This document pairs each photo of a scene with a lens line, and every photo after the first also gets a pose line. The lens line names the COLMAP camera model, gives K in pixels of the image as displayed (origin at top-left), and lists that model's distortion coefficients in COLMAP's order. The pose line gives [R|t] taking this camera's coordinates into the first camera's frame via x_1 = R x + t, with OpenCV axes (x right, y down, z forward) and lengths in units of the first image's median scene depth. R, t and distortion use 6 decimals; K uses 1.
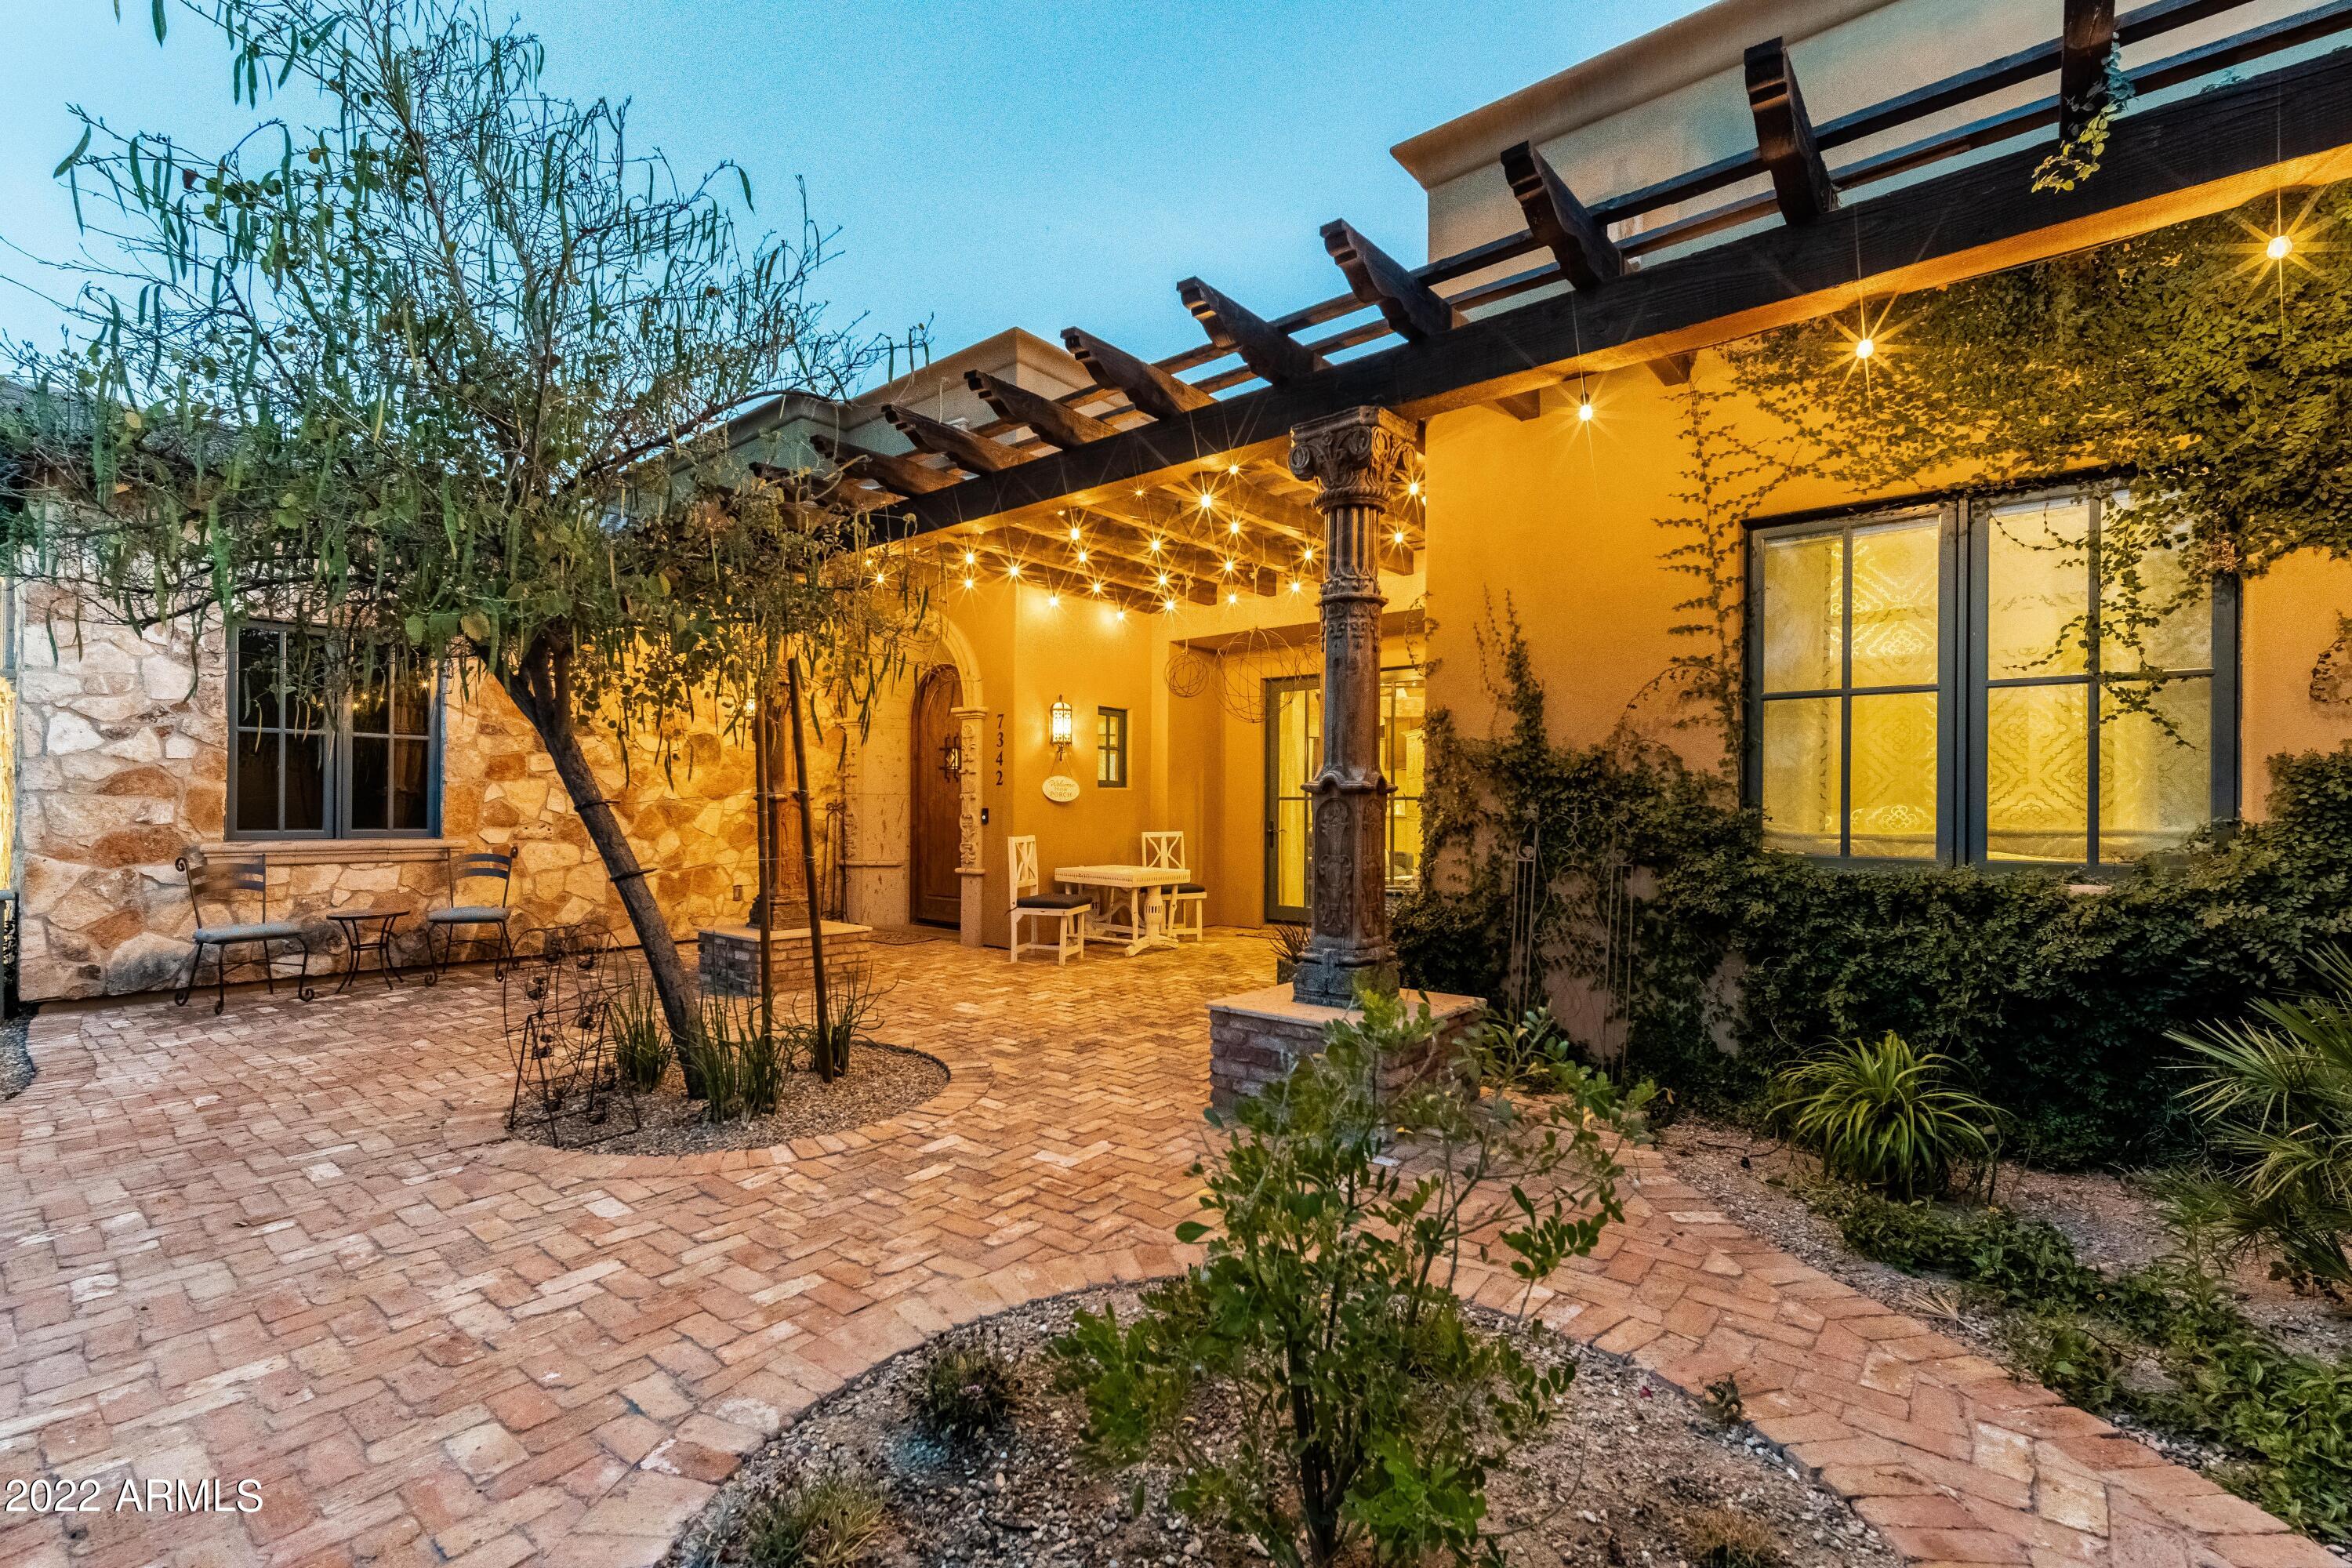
lens RADIAL K [[1012.8, 0, 1180.9], [0, 1012.8, 798.5], [0, 0, 1]] dist [0.004755, 0.000960]
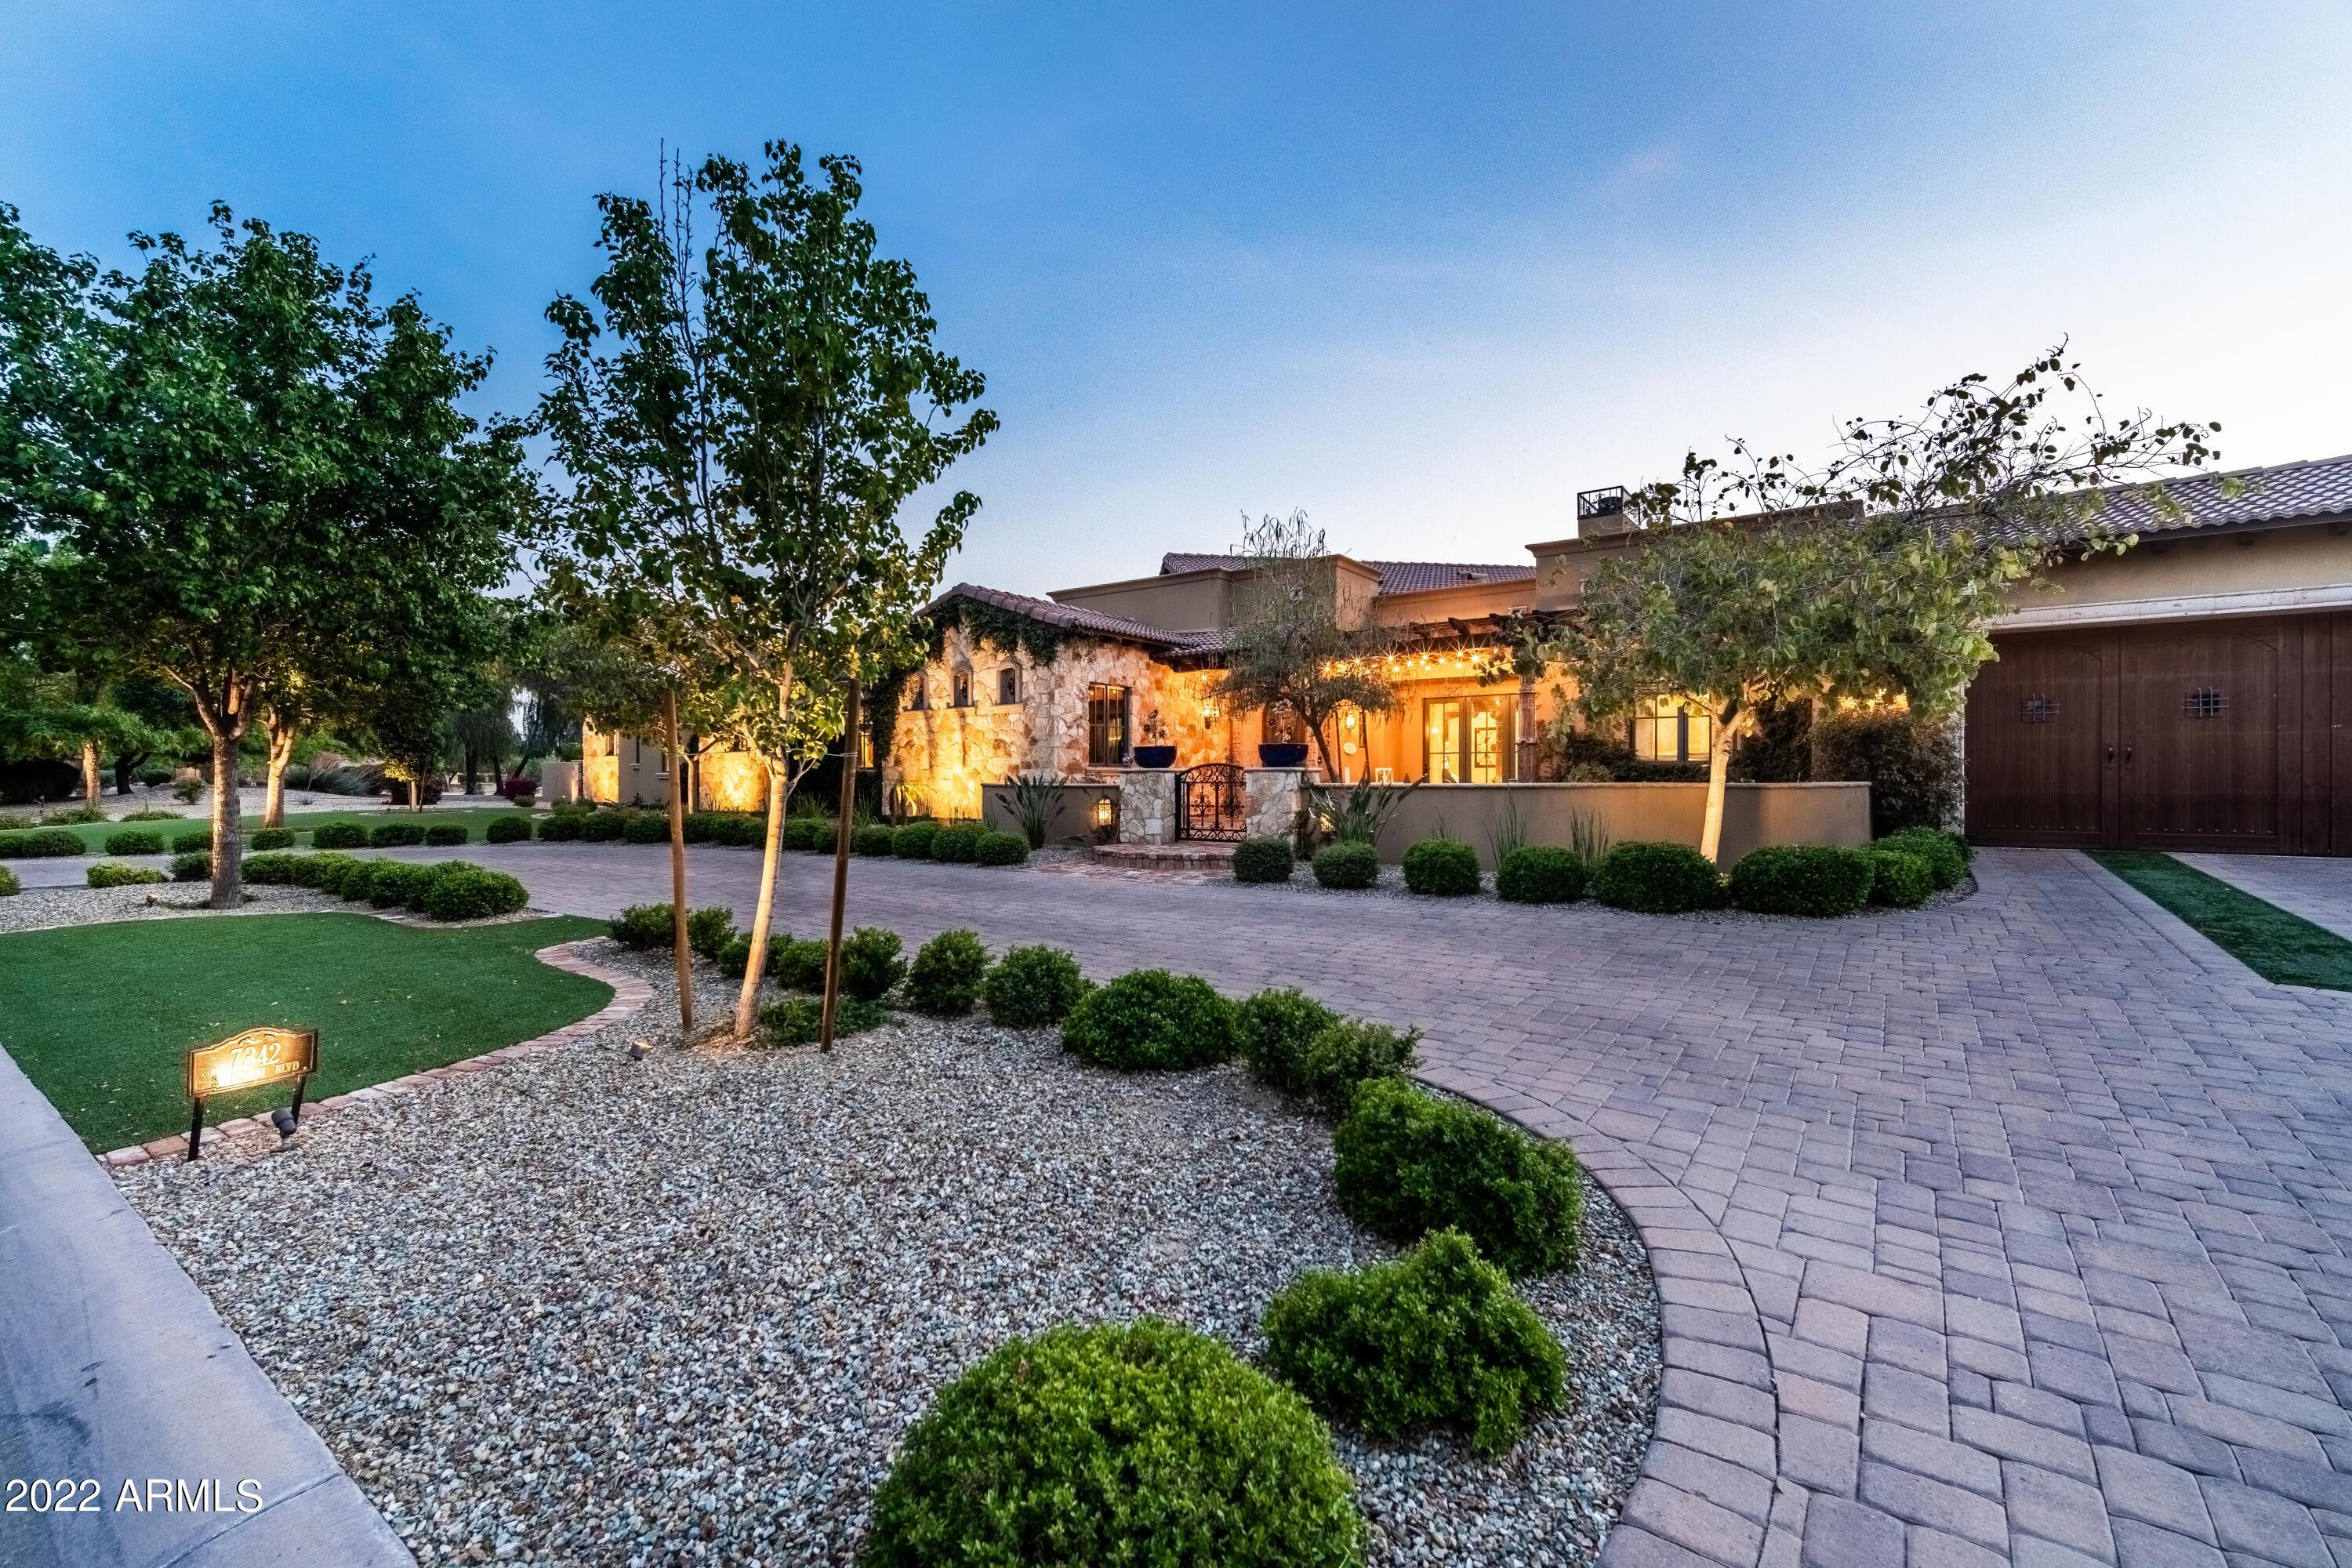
lens RADIAL K [[1012.8, 0, 1173.3], [0, 1012.8, 781.7], [0, 0, 1]] dist [0.004755, 0.000960]
pose [[0.997616, -0.005692, 0.068768, -1.394568], [0.004765, 0.999896, 0.013646, 0.073095], [-0.068839, -0.013286, 0.997539, -2.633026]]
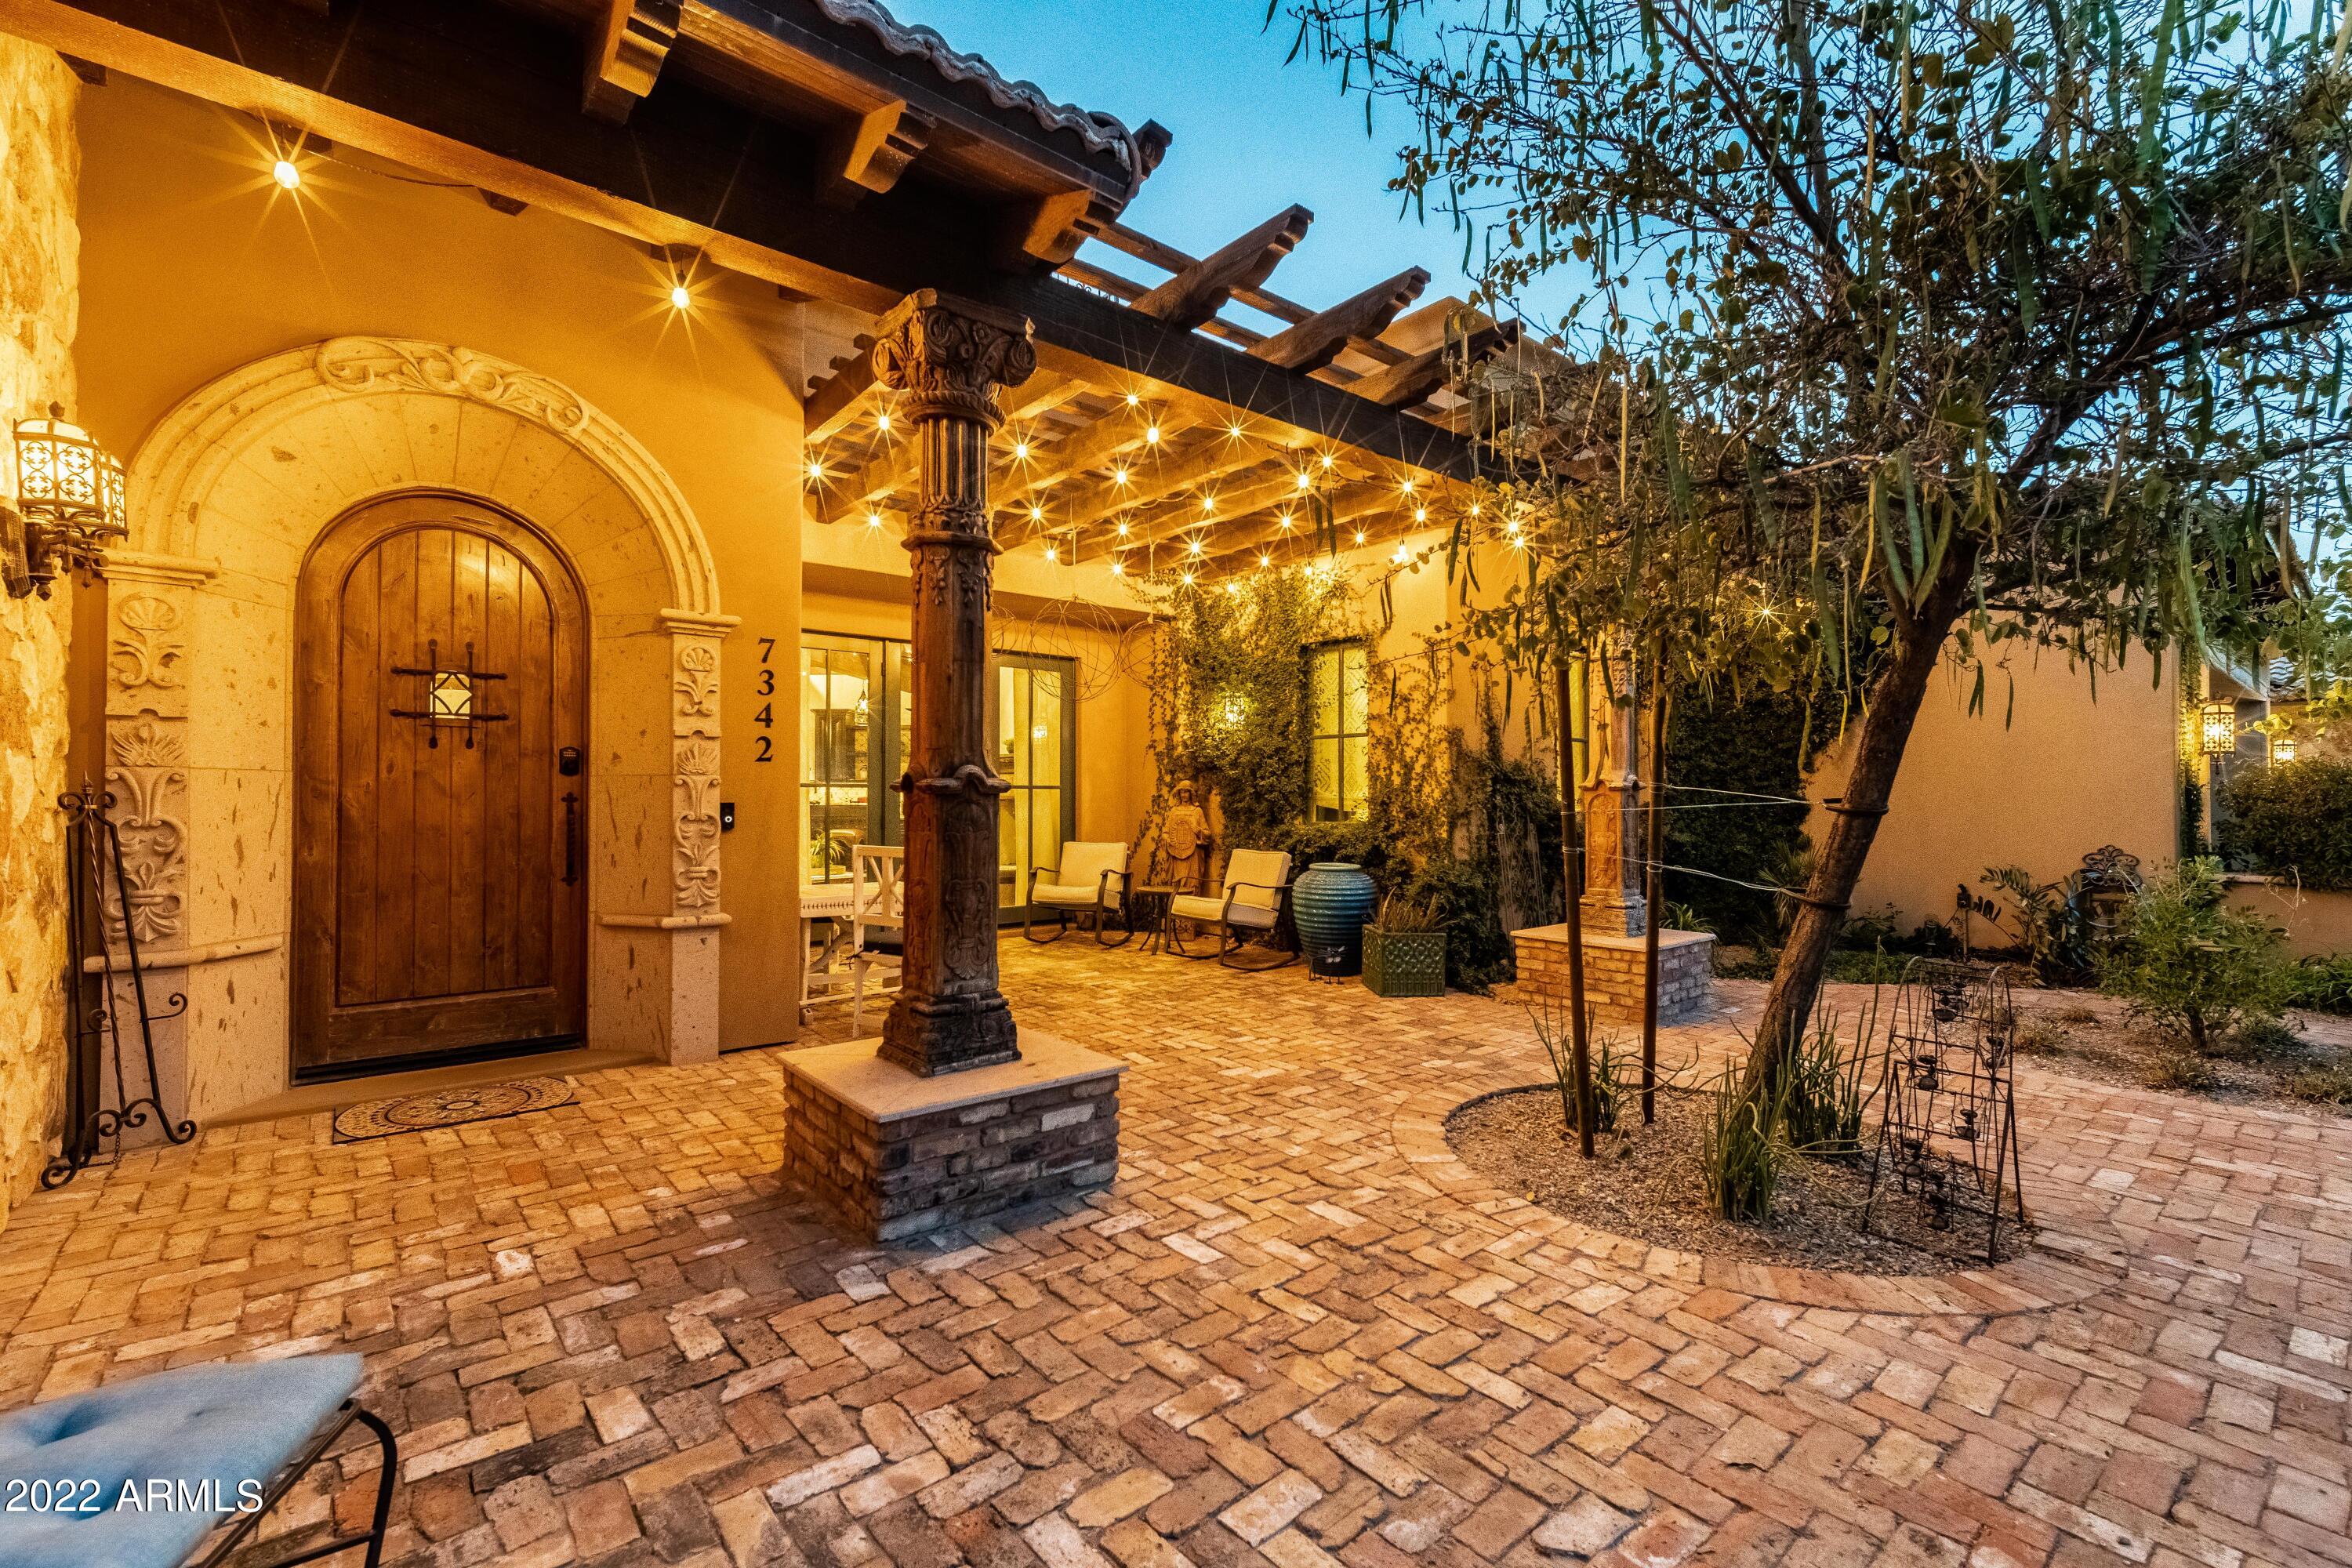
lens RADIAL K [[1012.8, 0, 1164.9], [0, 1012.8, 787.2], [0, 0, 1]] dist [0.004755, 0.000960]
pose [[0.199935, 0.006653, 0.979787, -1.382979], [-0.012007, 0.999918, -0.004339, 0.004348], [-0.979736, -0.010897, 0.199998, 1.343585]]
